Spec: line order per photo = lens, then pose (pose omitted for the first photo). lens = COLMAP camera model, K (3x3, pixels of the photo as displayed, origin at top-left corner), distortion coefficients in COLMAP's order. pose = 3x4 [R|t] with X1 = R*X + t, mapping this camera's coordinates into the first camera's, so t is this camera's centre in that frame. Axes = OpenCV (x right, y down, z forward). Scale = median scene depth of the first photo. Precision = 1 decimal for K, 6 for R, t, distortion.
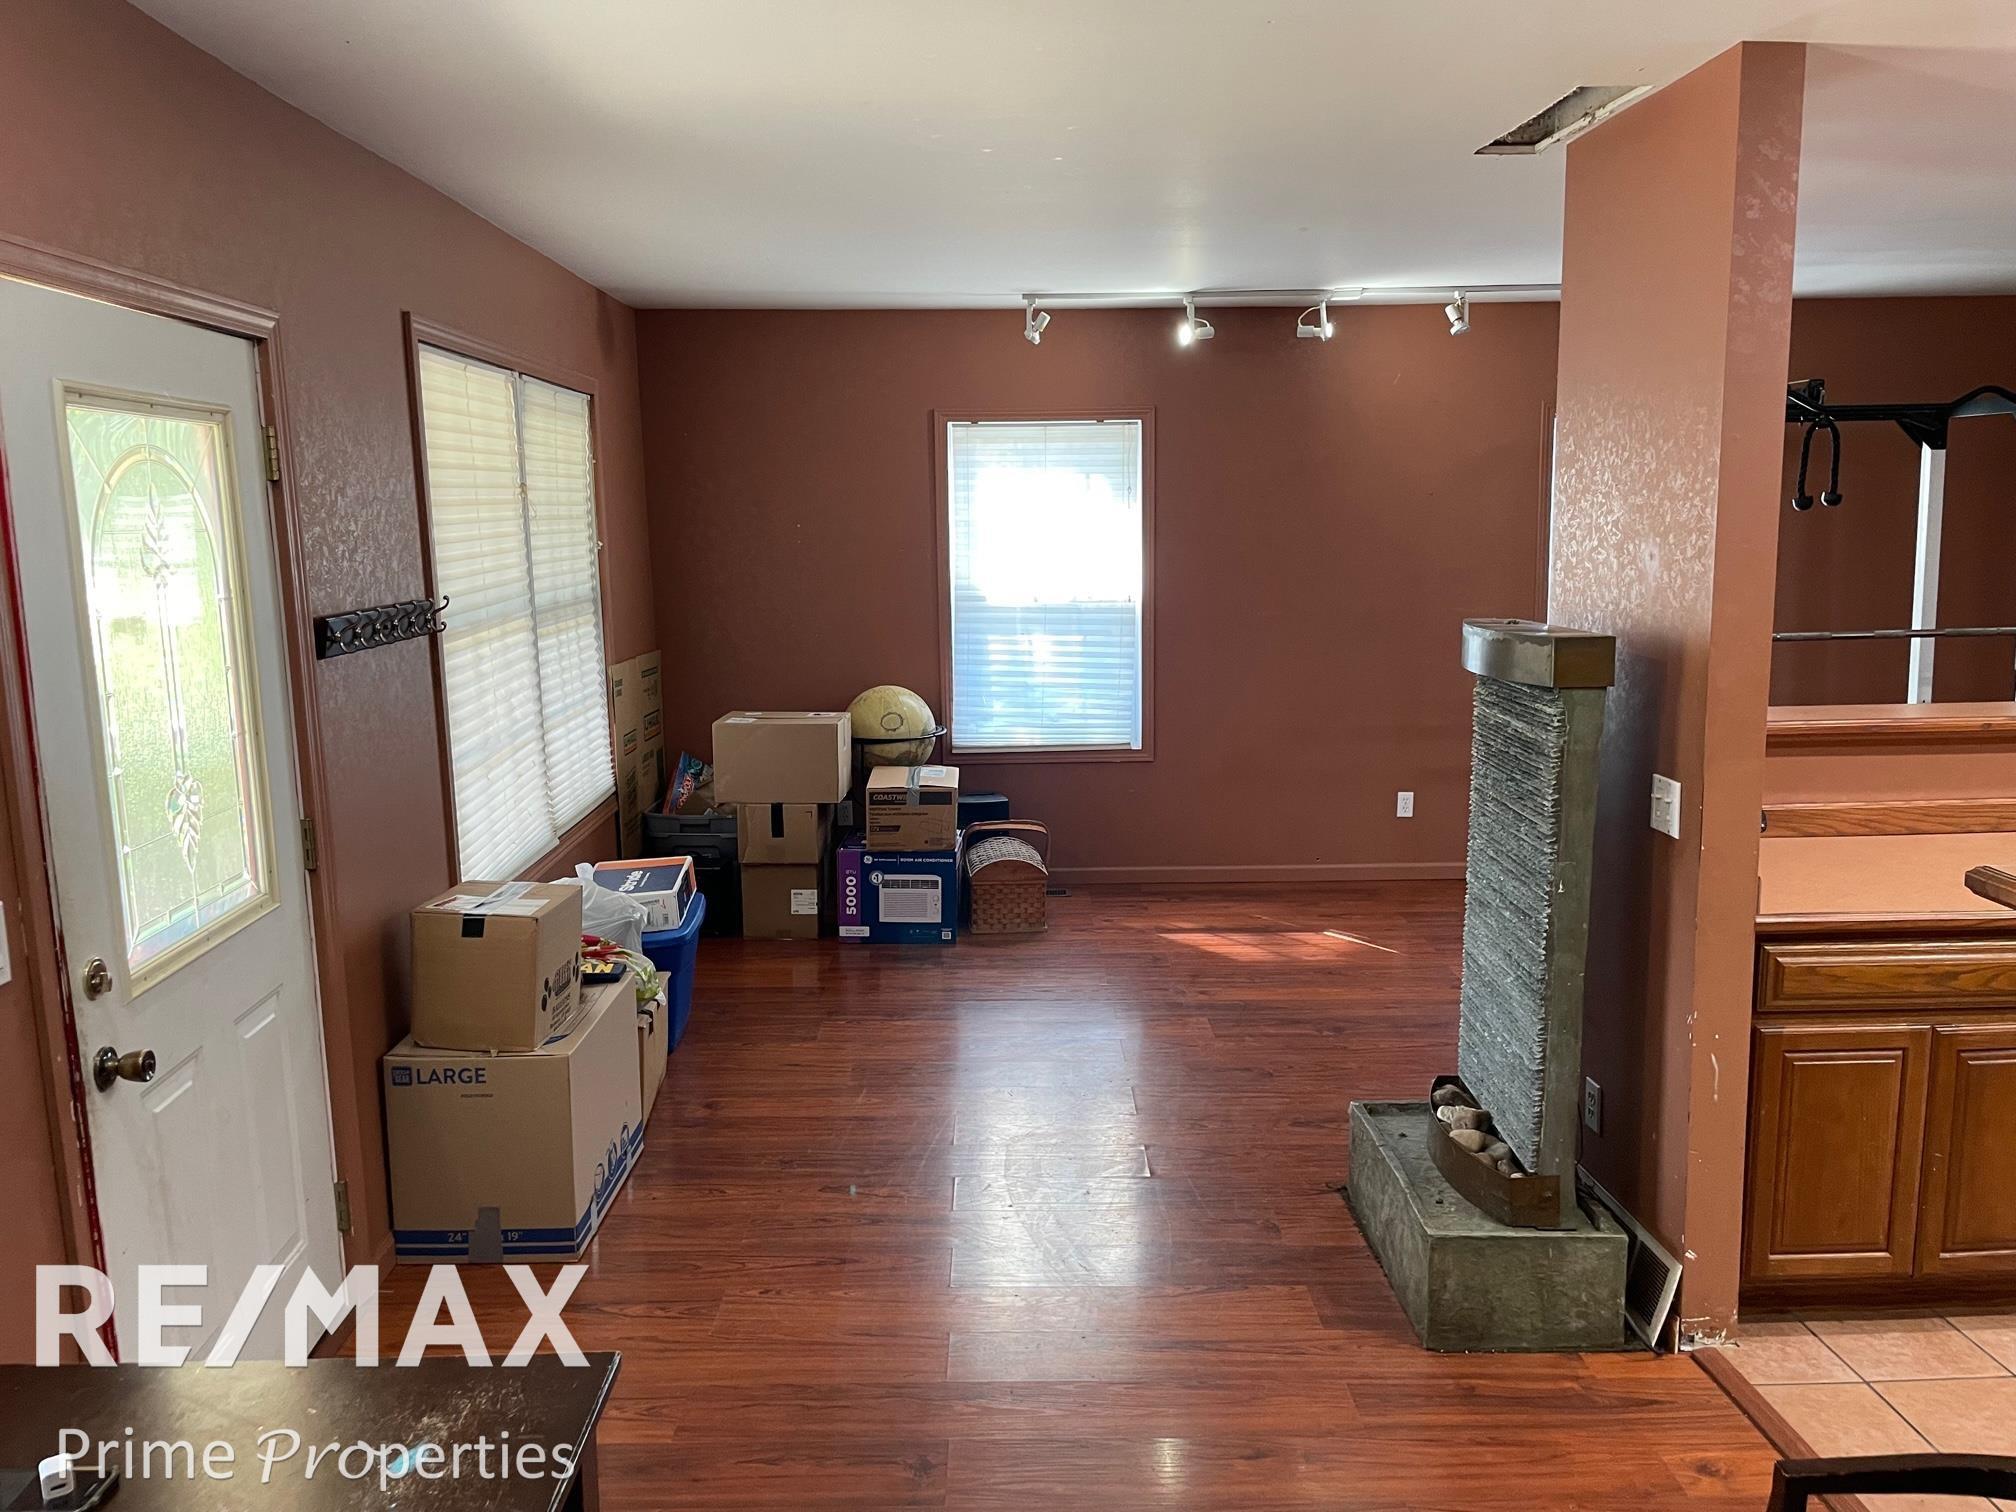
lens RADIAL K [[1558.1, 0, 1013.2], [0, 1558.1, 754.0], [0, 0, 1]] dist [0.055215, -0.058850]
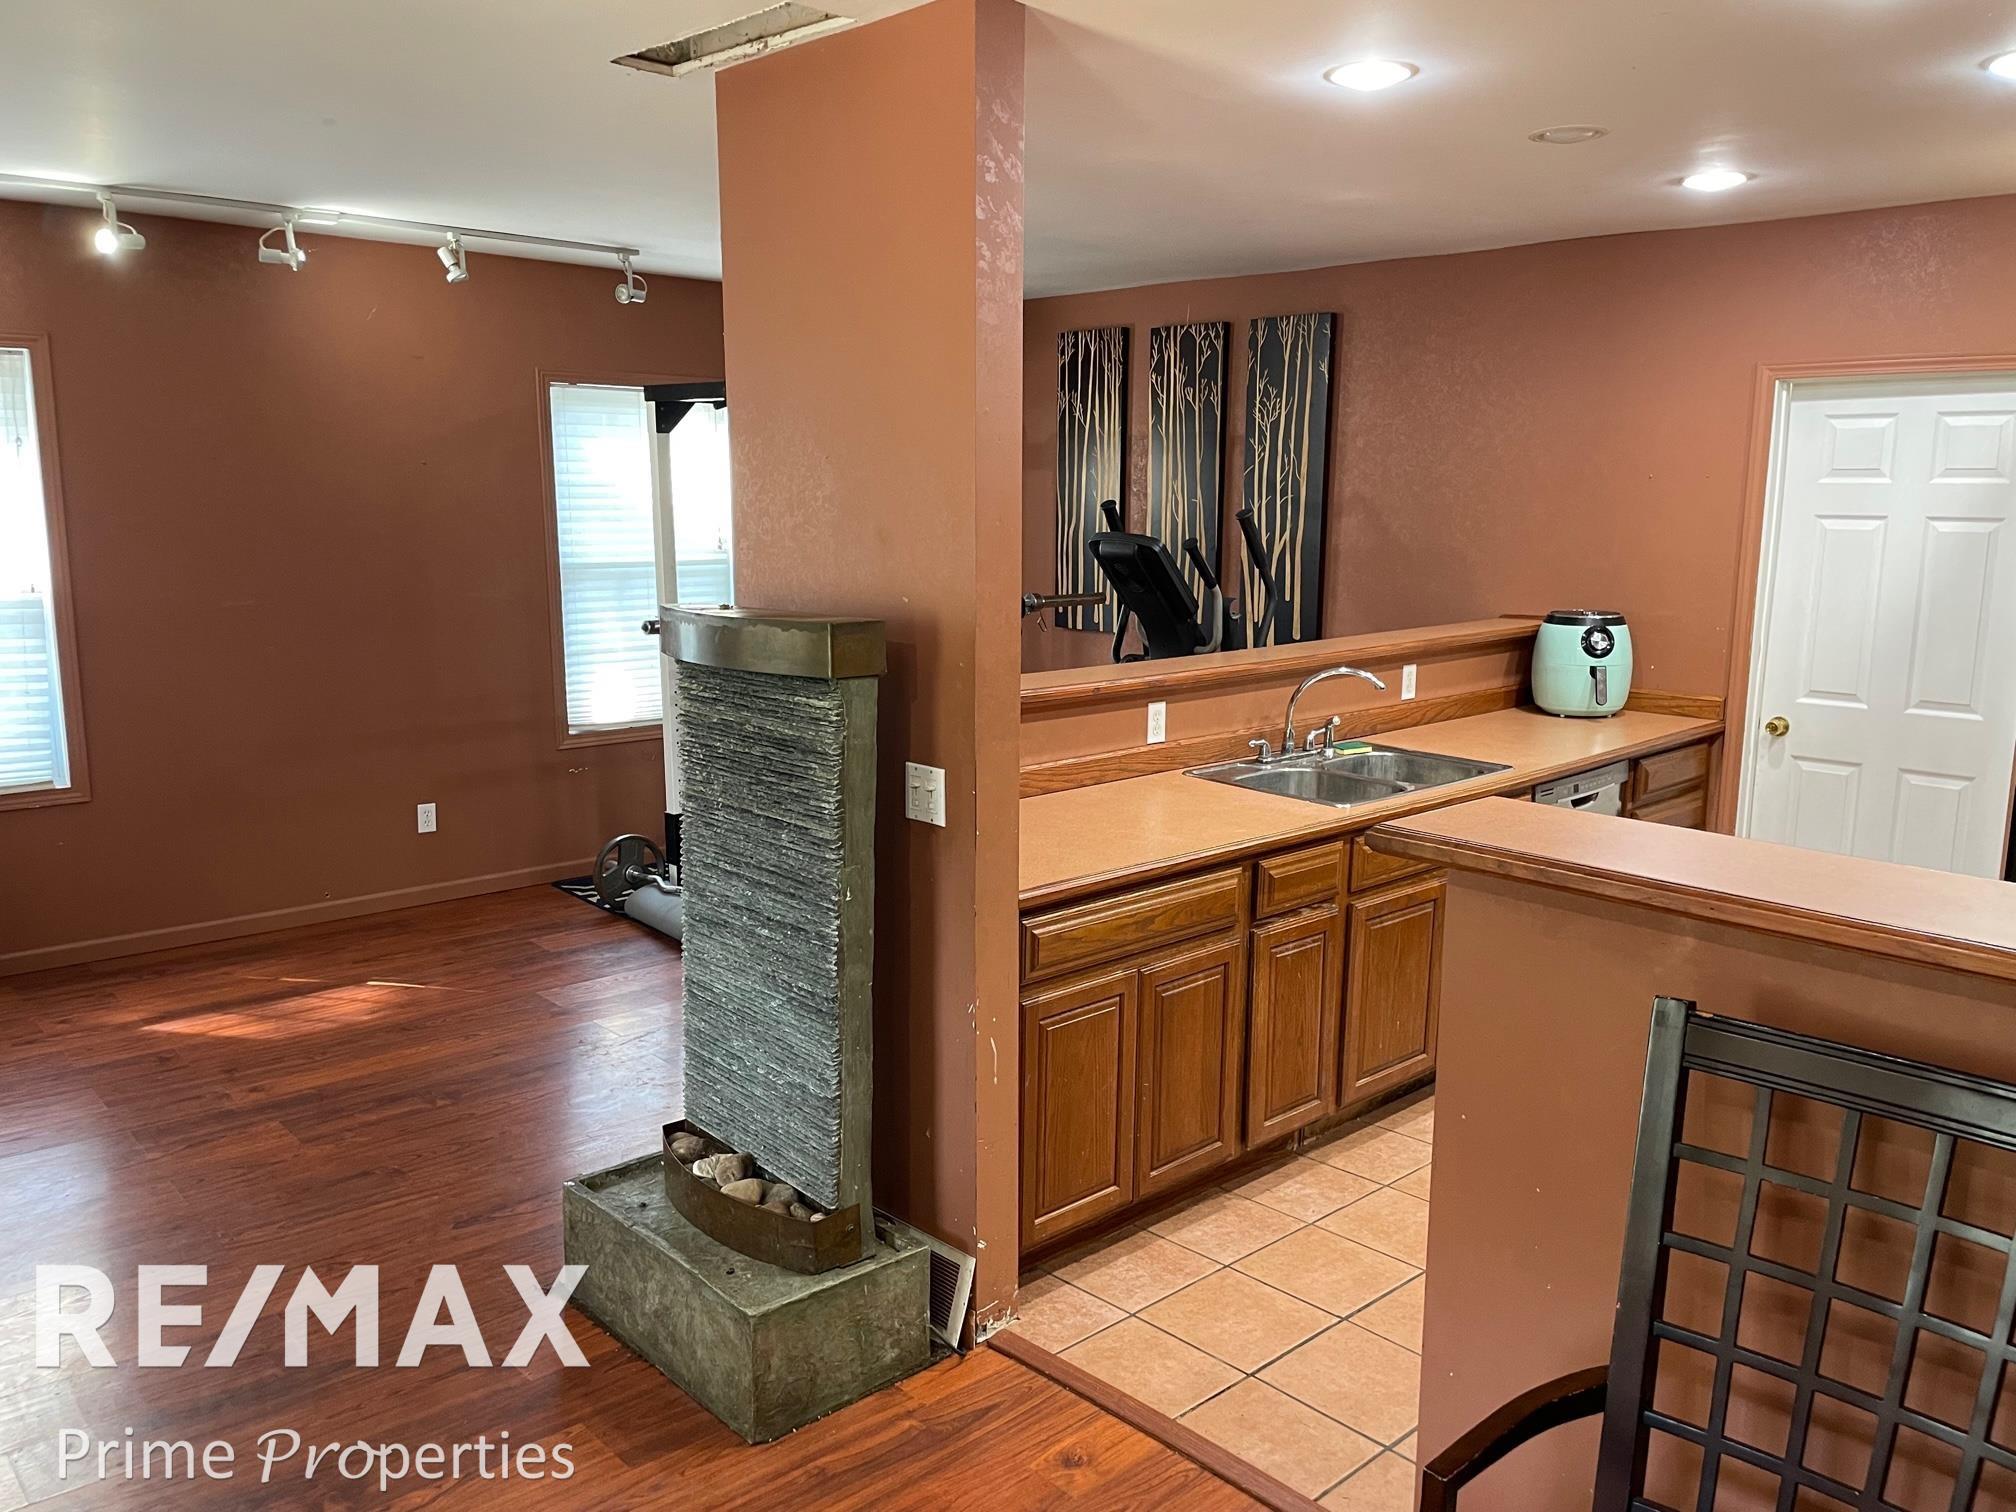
lens RADIAL K [[1558.1, 0, 1008.7], [0, 1558.1, 747.3], [0, 0, 1]] dist [0.055215, -0.058850]
pose [[0.738421, -0.091522, 0.668100, -0.180222], [0.085690, 0.995451, 0.041657, -0.030445], [-0.668873, 0.026489, 0.742904, 0.250470]]
